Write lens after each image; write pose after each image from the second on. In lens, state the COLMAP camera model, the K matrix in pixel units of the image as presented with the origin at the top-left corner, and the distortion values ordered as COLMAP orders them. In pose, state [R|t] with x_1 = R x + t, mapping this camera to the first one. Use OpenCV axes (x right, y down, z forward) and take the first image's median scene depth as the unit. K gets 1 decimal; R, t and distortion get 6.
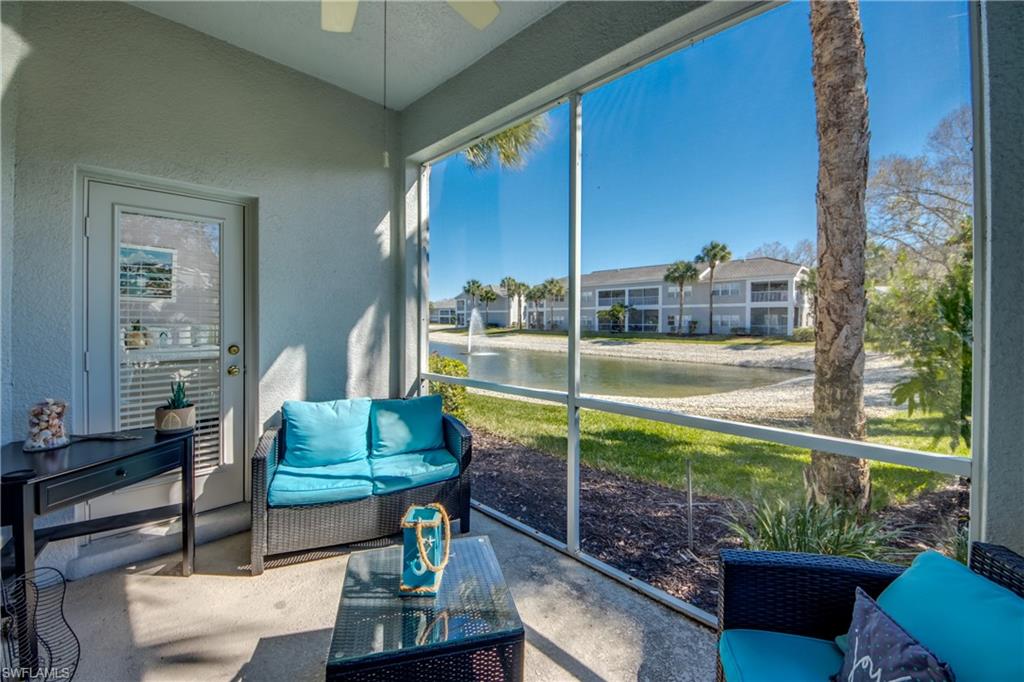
lens RADIAL K [[416.5, 0, 511.9], [0, 416.5, 322.9], [0, 0, 1]] dist [0.027013, -0.026206]
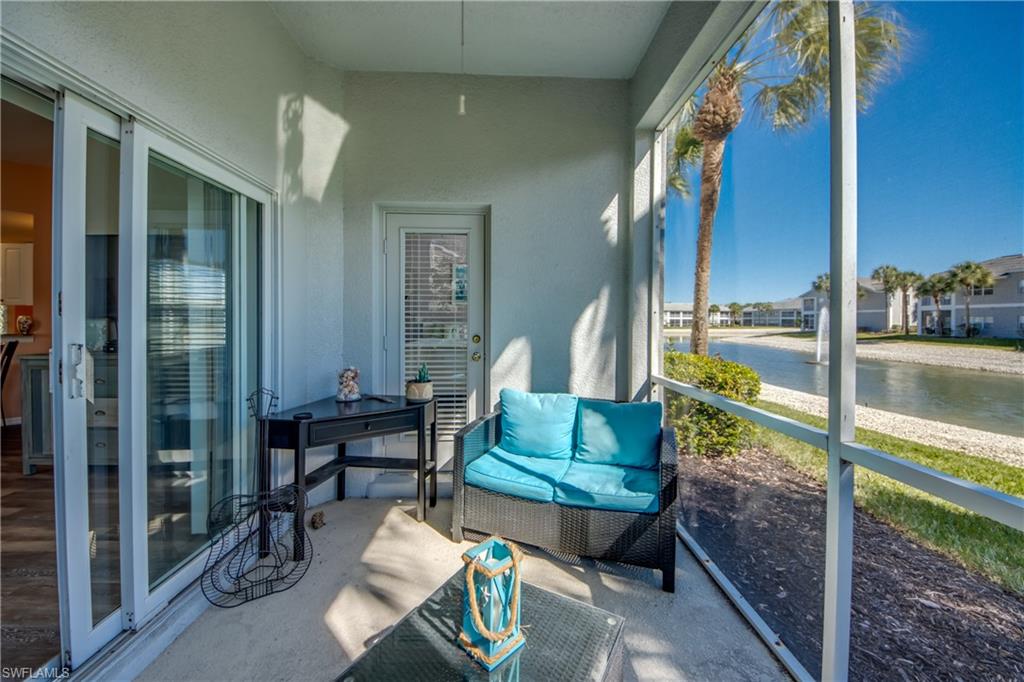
lens RADIAL K [[393.0, 0, 510.1], [0, 393.0, 325.8], [0, 0, 1]] dist [0.029696, -0.021066]
pose [[0.718252, 0.007933, -0.695738, 0.167856], [-0.006646, 0.999968, 0.004541, 0.021421], [0.695751, 0.001363, 0.718282, 0.272647]]
